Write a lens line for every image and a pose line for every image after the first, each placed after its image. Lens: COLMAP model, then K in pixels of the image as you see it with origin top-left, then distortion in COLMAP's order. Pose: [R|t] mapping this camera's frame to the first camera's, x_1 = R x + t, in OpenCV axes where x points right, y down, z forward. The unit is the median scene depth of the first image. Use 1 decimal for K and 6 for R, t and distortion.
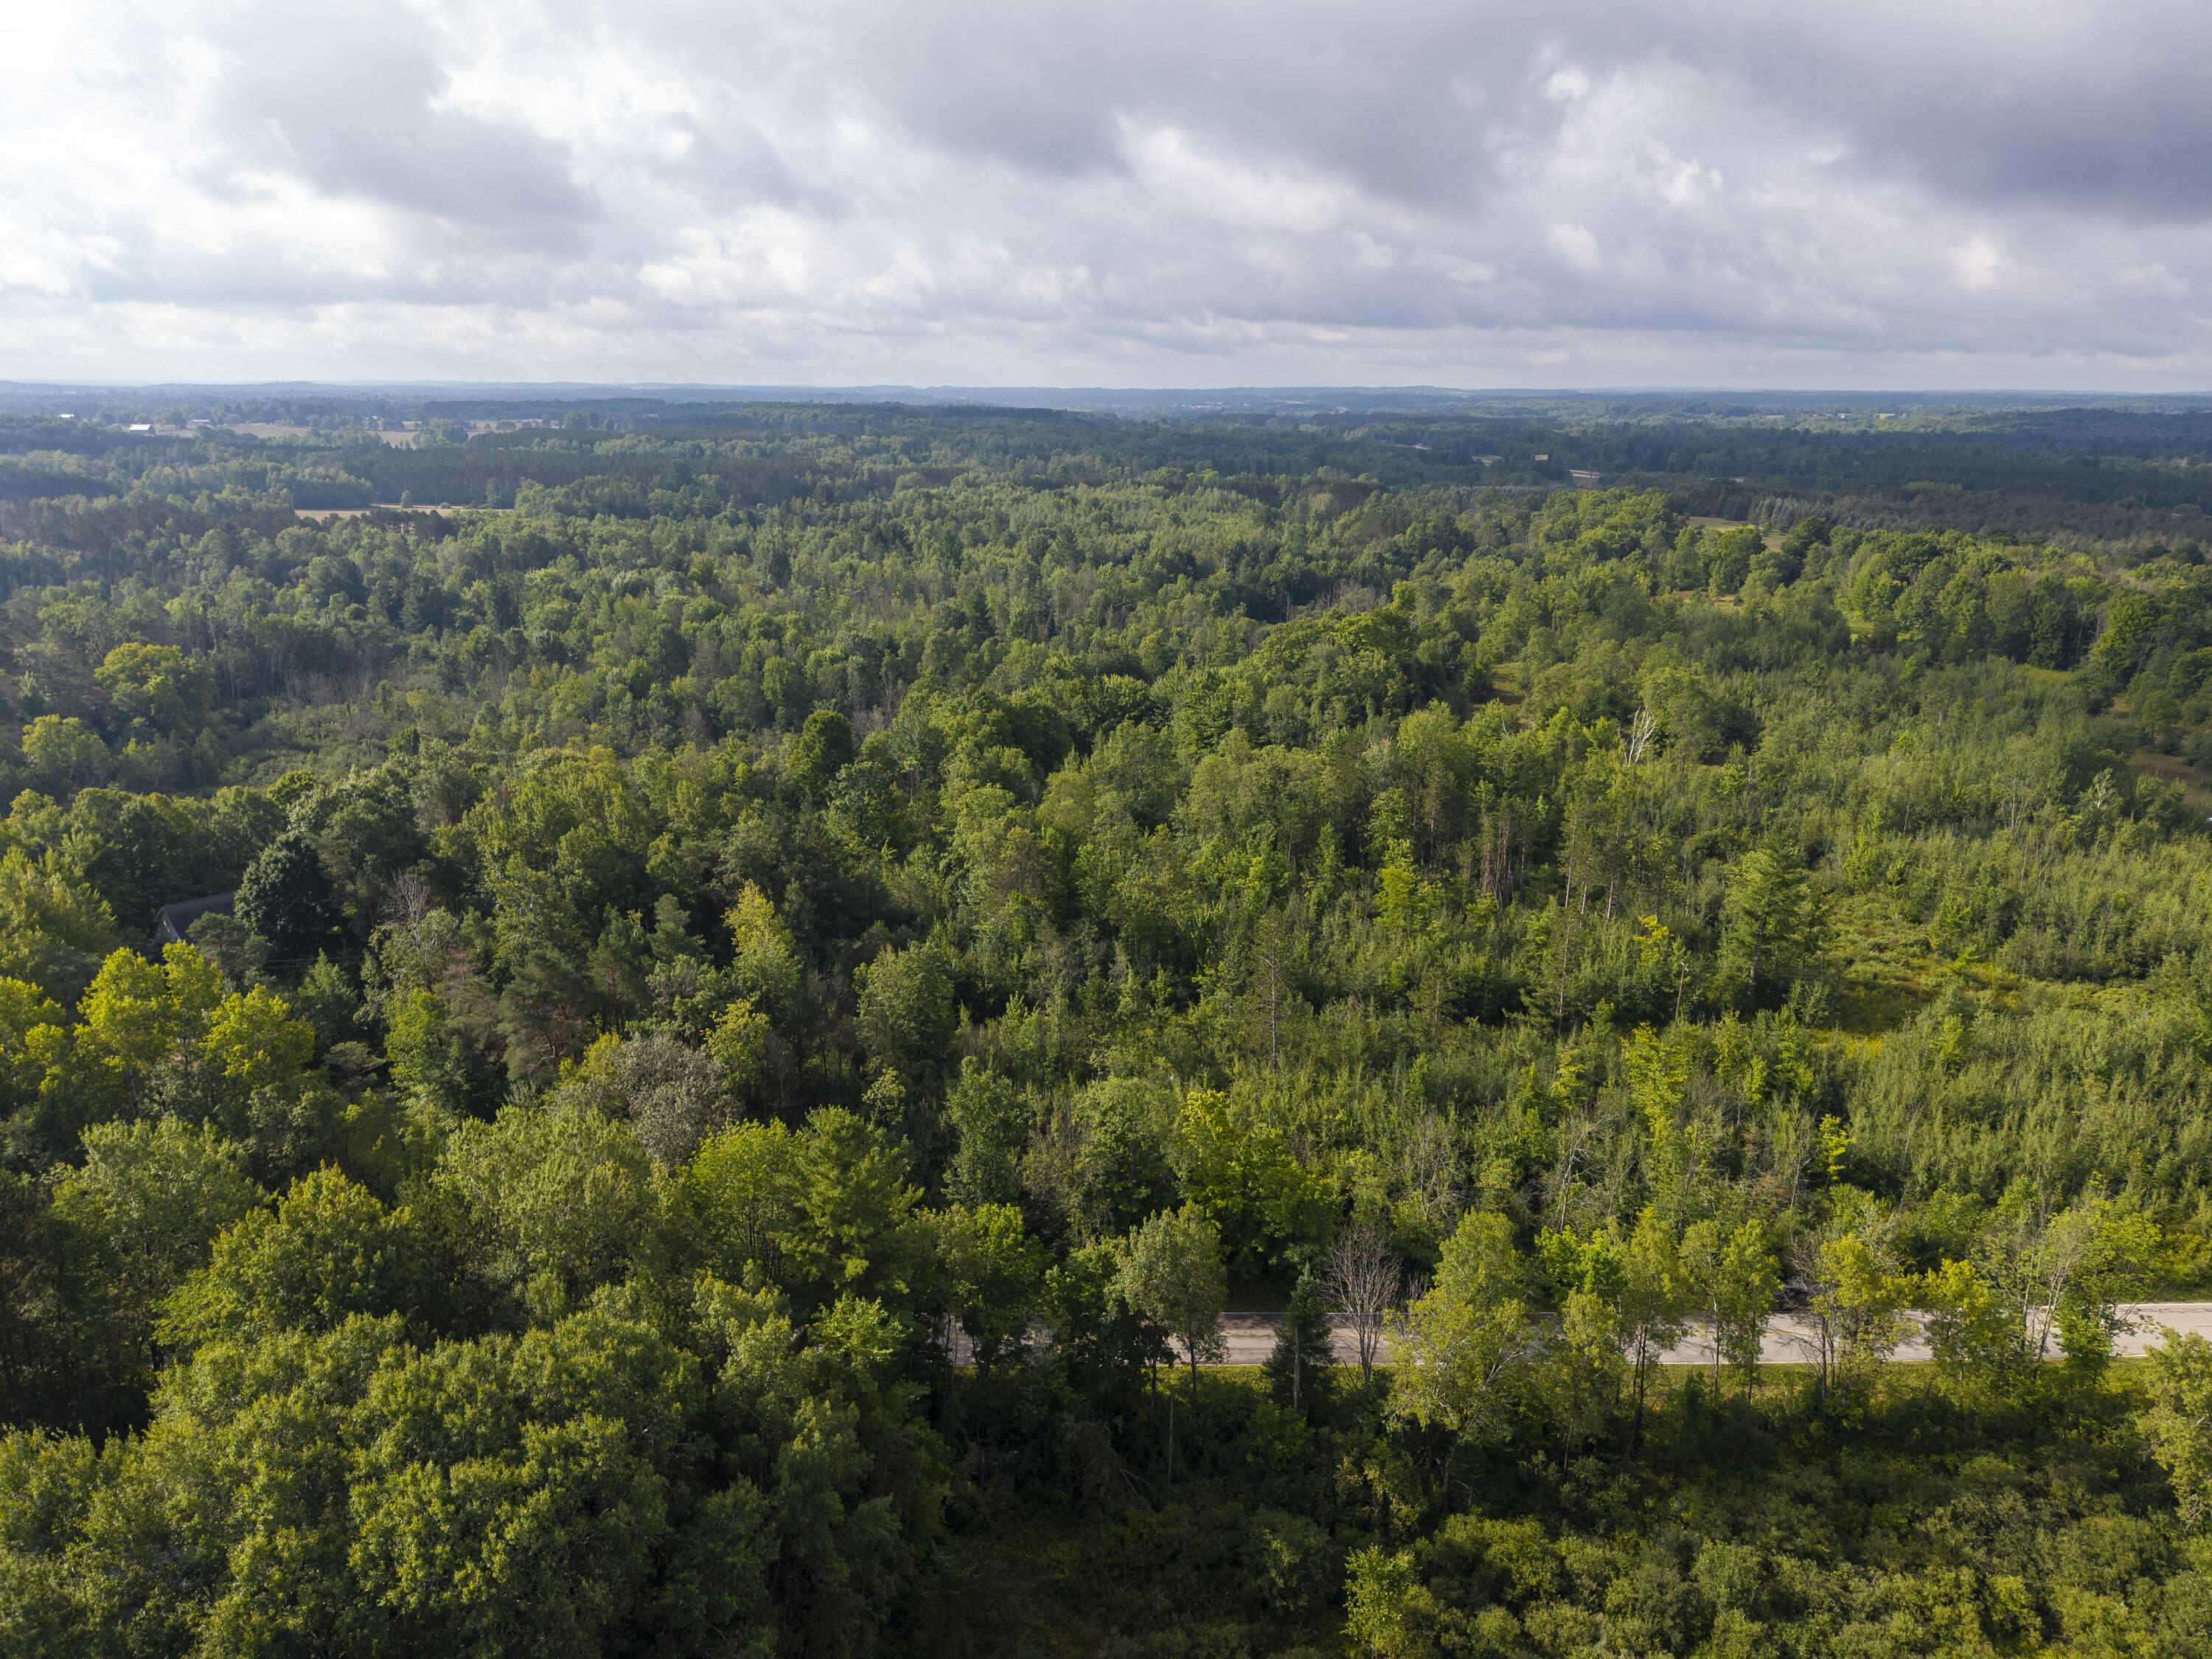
lens RADIAL K [[1476.9, 0, 1107.6], [0, 1476.9, 821.7], [0, 0, 1]] dist [0.033197, -0.036178]
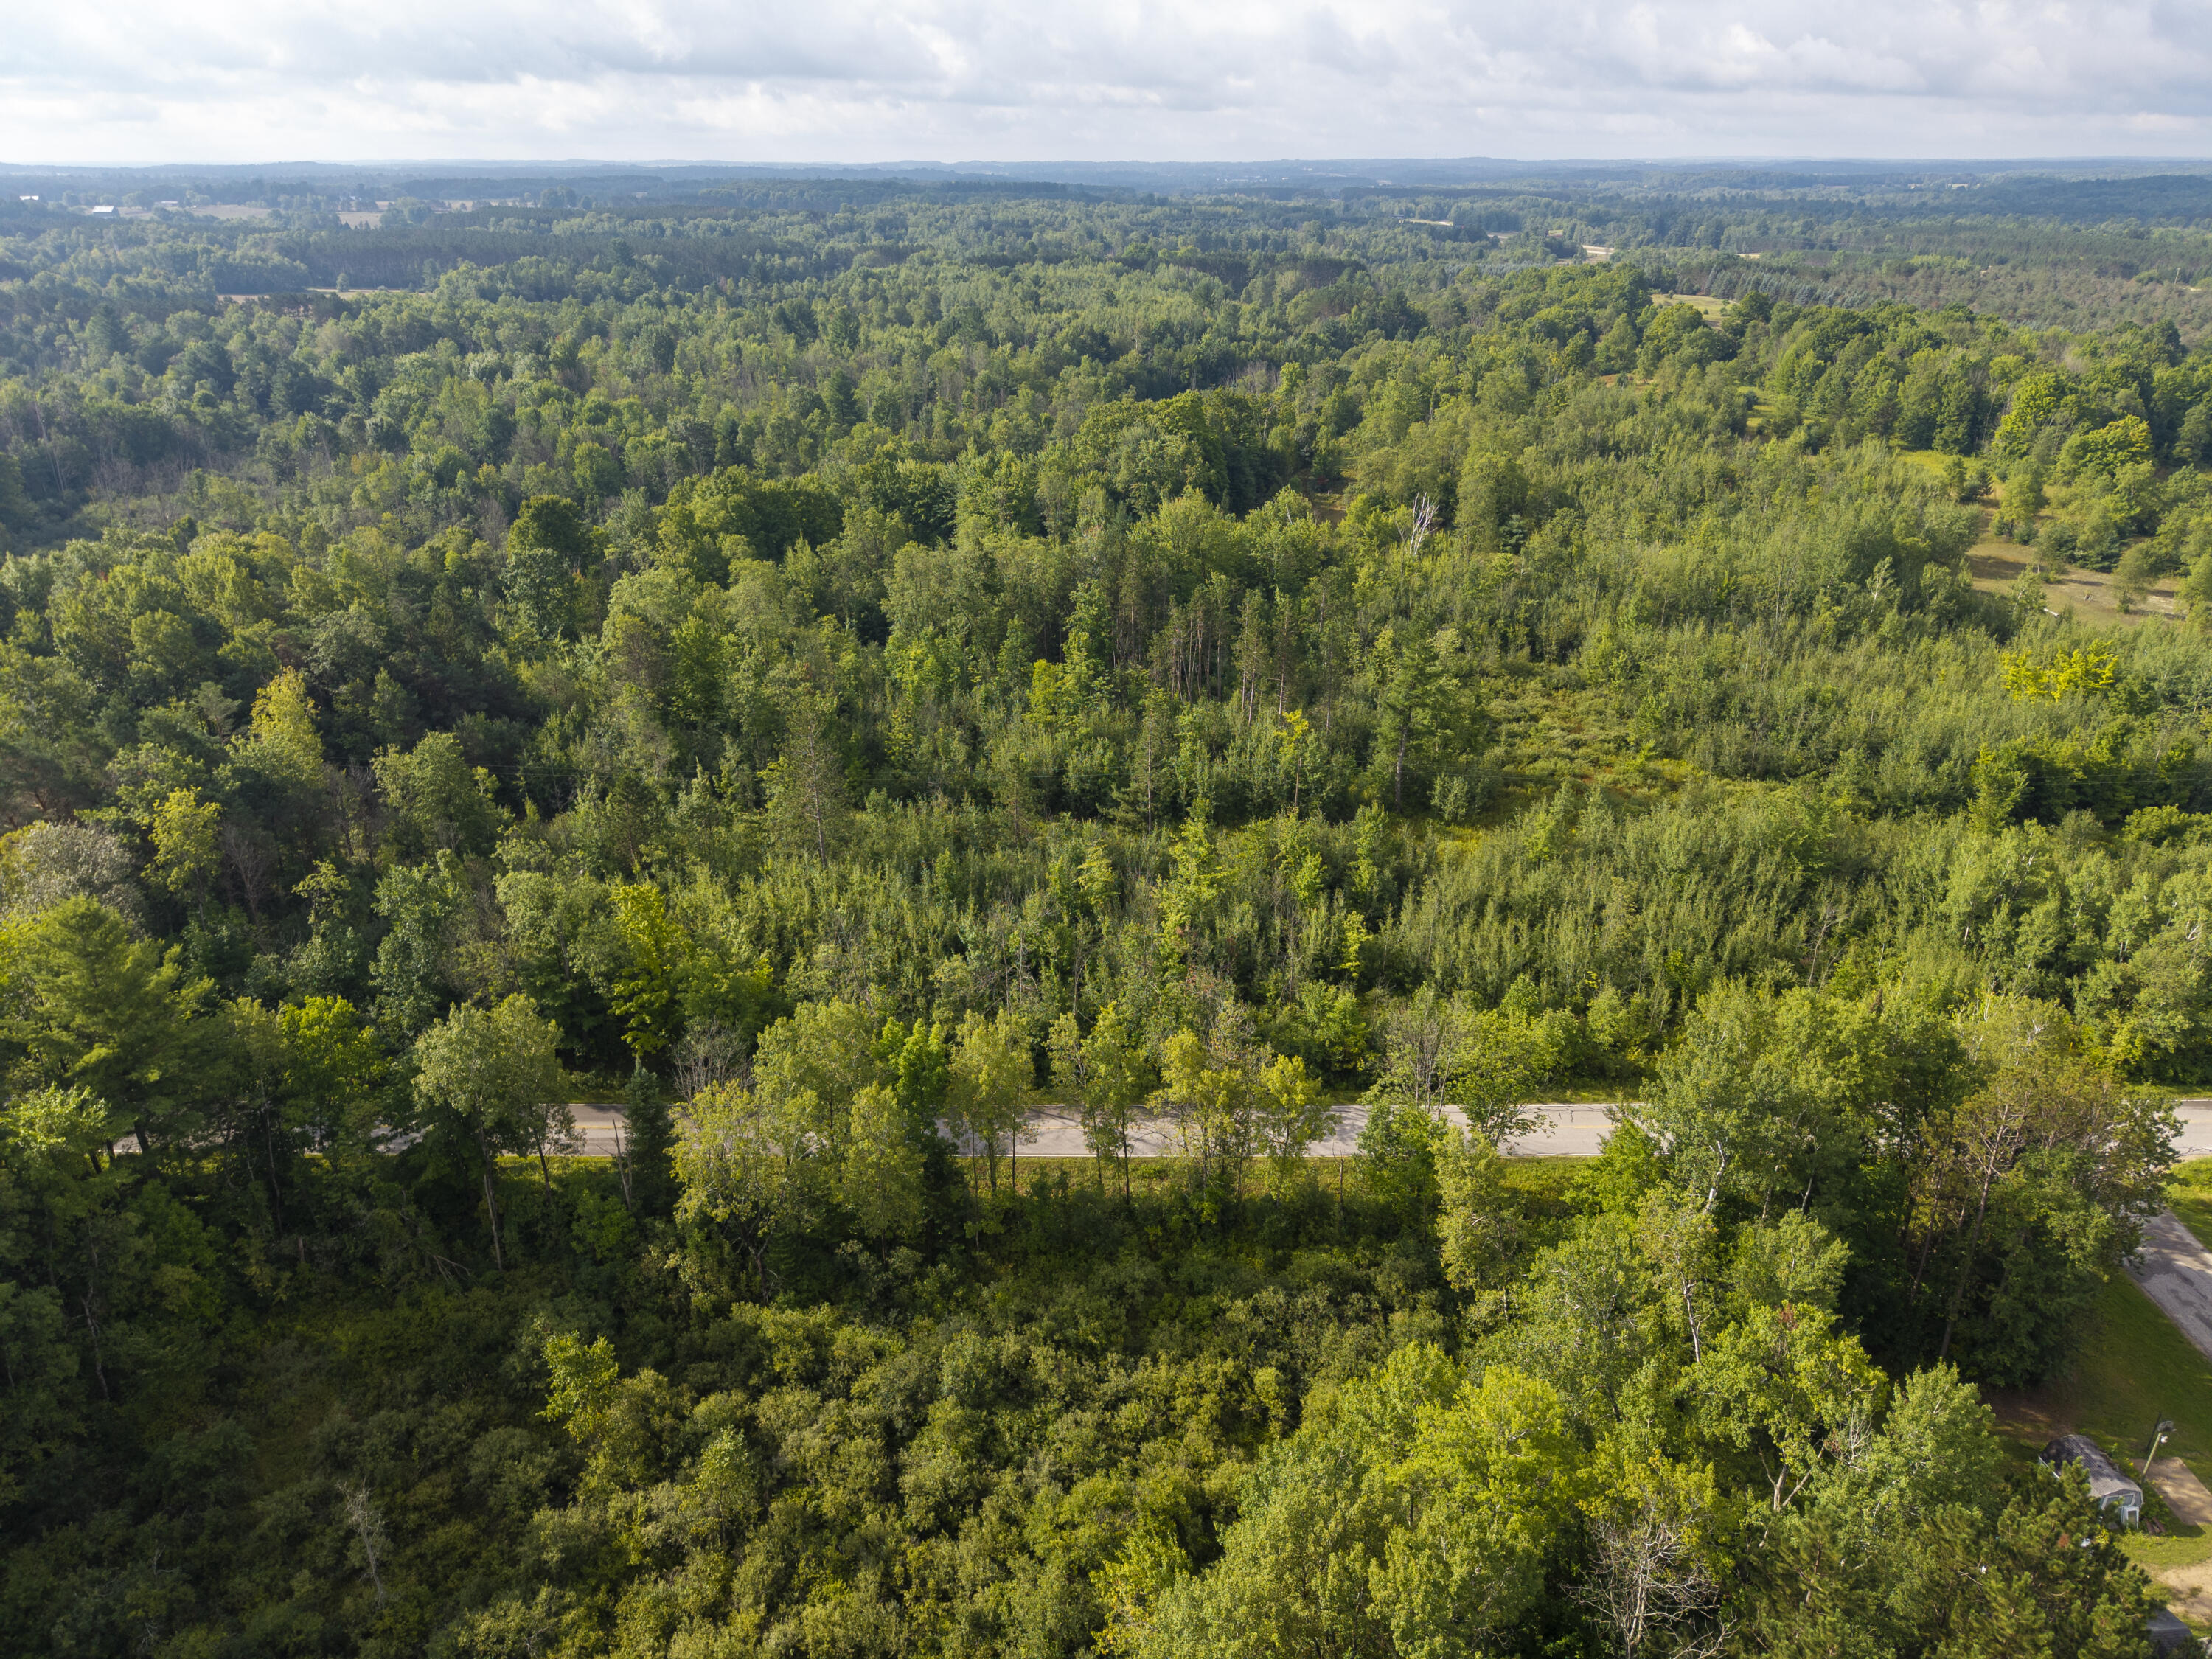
lens RADIAL K [[1484.4, 0, 1106.0], [0, 1484.4, 829.5], [0, 0, 1]] dist [-0.001451, 0.004047]
pose [[0.999584, 0.005189, -0.028388, 0.234330], [-0.001220, 0.990421, 0.138076, 0.007198], [0.028832, -0.137984, 0.990015, 0.031111]]
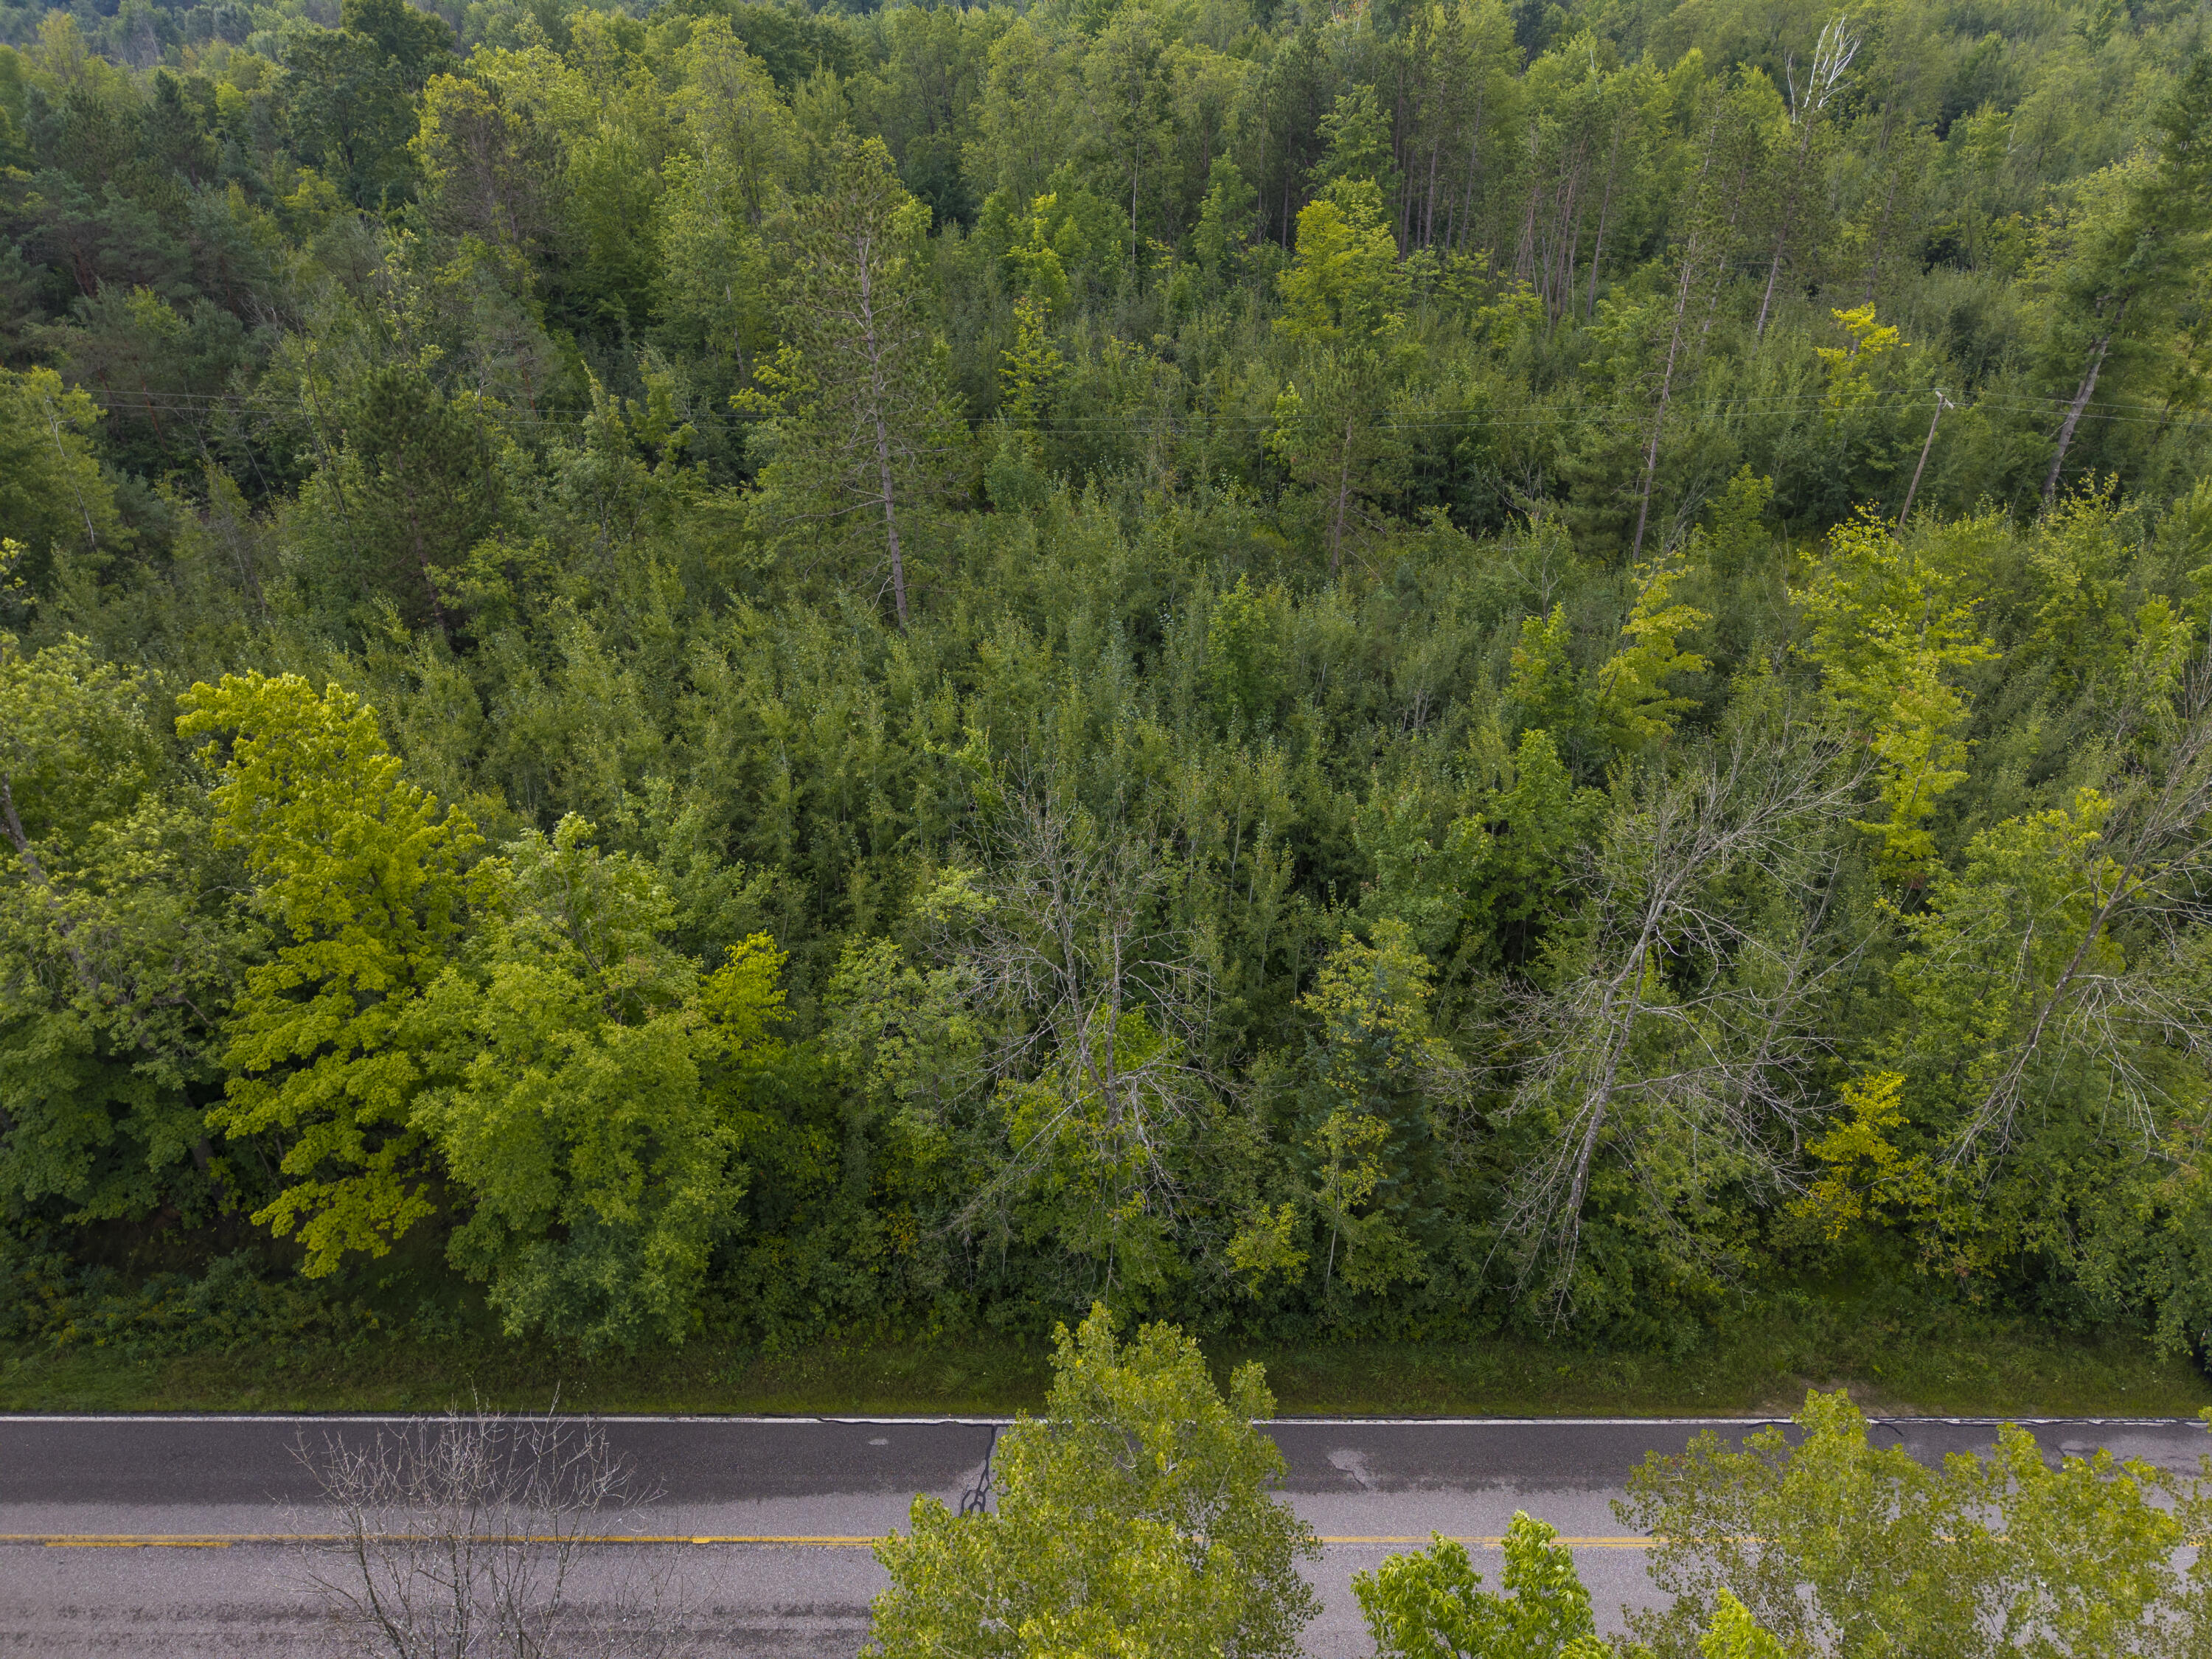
lens RADIAL K [[1476.9, 0, 1107.6], [0, 1476.9, 821.7], [0, 0, 1]] dist [0.033197, -0.036178]
pose [[0.999061, 0.019556, -0.038656, 0.132322], [-0.007710, 0.958328, 0.285568, 0.075890], [0.042630, -0.285001, 0.957579, 0.434907]]
